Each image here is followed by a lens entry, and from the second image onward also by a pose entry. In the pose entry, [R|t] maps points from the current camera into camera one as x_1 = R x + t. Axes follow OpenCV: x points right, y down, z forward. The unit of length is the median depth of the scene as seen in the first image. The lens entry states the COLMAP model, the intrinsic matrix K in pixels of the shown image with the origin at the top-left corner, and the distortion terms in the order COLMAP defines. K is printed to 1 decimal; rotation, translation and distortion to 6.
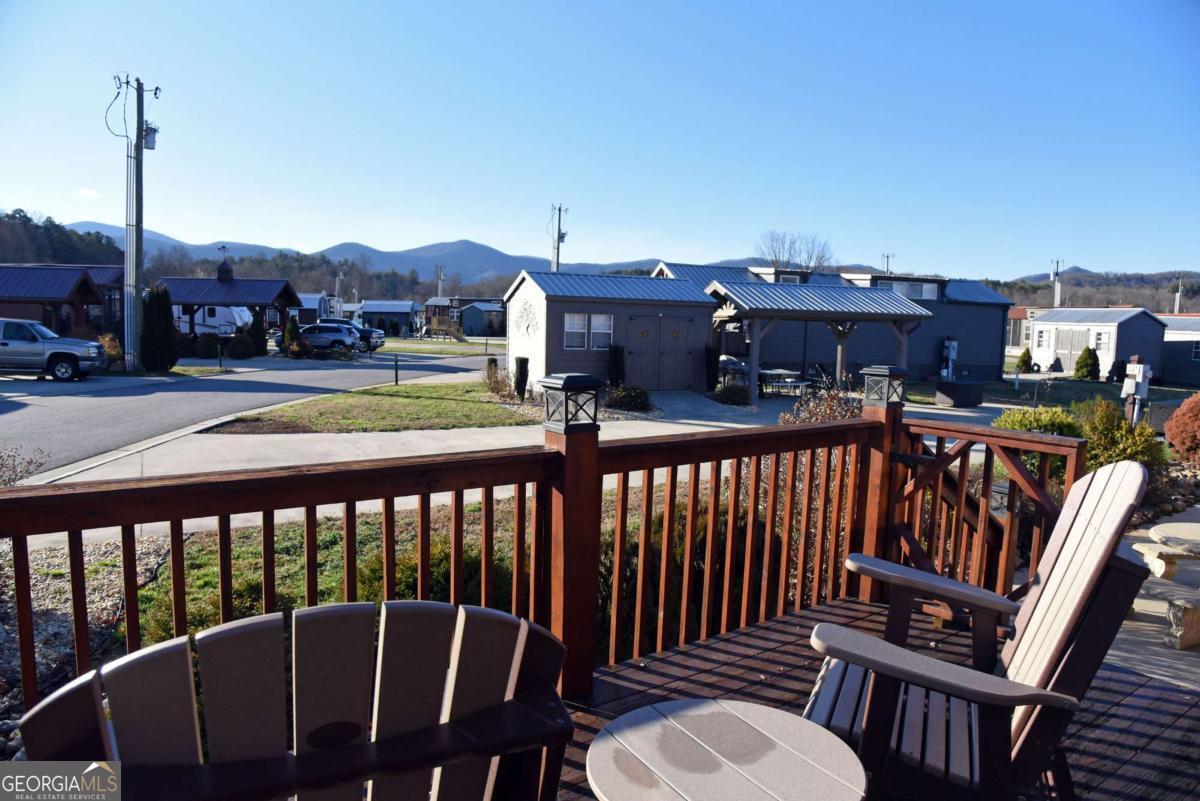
lens RADIAL K [[823.8, 0, 605.7], [0, 823.8, 383.2], [0, 0, 1]] dist [-0.124023, 0.082050]
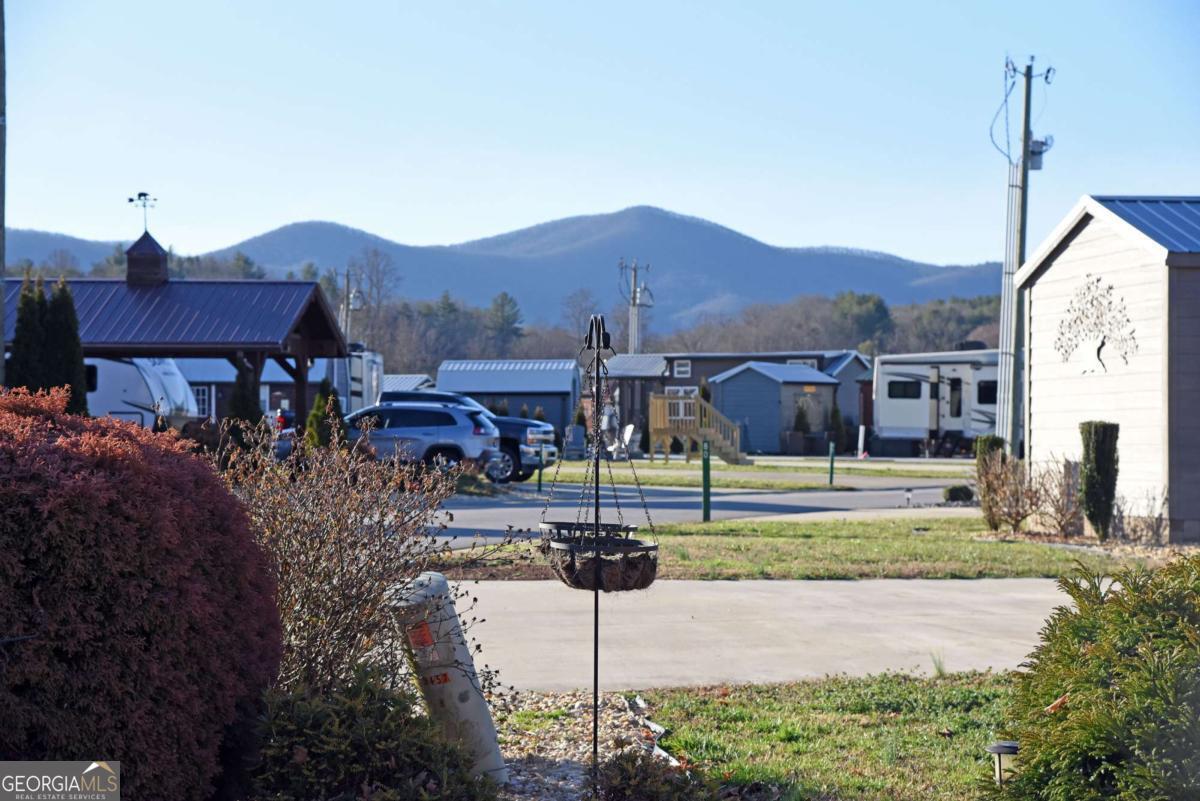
lens RADIAL K [[2450.0, 0, 600.0], [0, 2450.0, 400.5], [0, 0, 1]] dist [0.465094, 0.063995]
pose [[0.980980, -0.021869, -0.192871, -0.061069], [0.004466, 0.995913, -0.090206, 0.034723], [0.194055, 0.087629, 0.977069, -0.088934]]
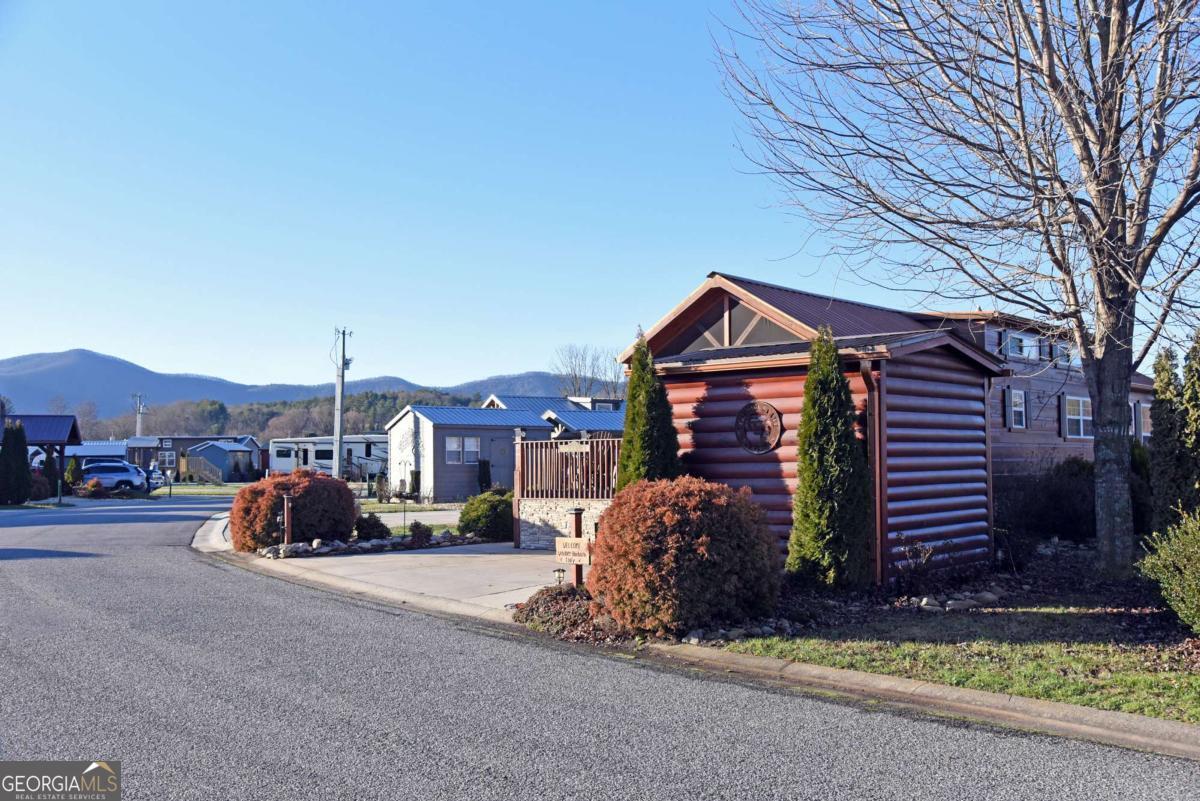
lens RADIAL K [[1163.9, 0, 600.0], [0, 1163.9, 400.5], [0, 0, 1]] dist [0.038445, 0.003347]
pose [[0.973703, -0.018338, 0.227081, -0.137615], [0.047632, 0.991113, -0.124202, 0.060836], [-0.222785, 0.131752, 0.965923, -0.525477]]
